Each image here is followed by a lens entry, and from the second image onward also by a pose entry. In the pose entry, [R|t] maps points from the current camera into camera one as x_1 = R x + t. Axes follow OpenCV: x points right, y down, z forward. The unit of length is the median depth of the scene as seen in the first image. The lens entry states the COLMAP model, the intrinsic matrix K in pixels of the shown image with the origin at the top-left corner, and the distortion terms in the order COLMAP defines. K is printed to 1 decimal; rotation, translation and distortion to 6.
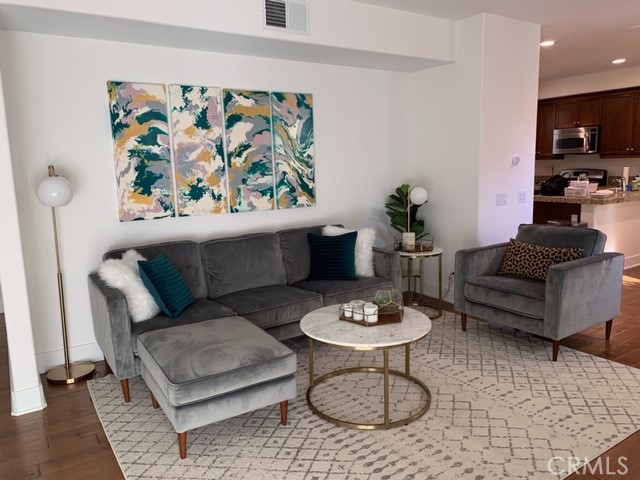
lens RADIAL K [[486.7, 0, 320.0], [0, 486.7, 240.0], [0, 0, 1]] dist [0.029826, -0.030708]
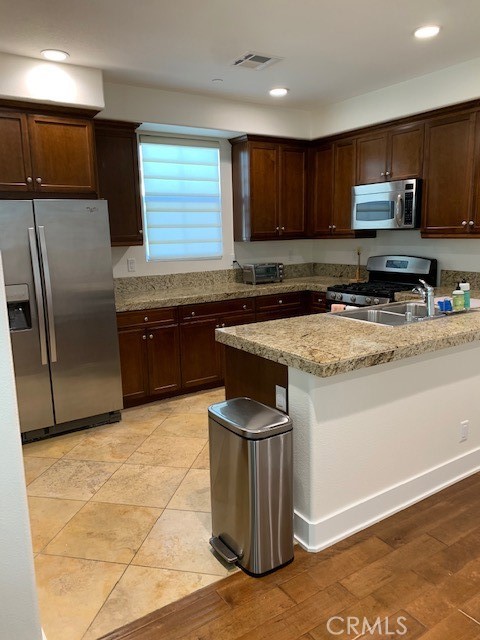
lens RADIAL K [[486.7, 0, 240.0], [0, 486.7, 320.0], [0, 0, 1]] dist [0.029826, -0.030708]
pose [[0.999935, 0.007599, 0.008554, 0.763462], [-0.007843, 0.999552, 0.028892, -0.187482], [-0.008330, -0.028957, 0.999546, 0.944551]]
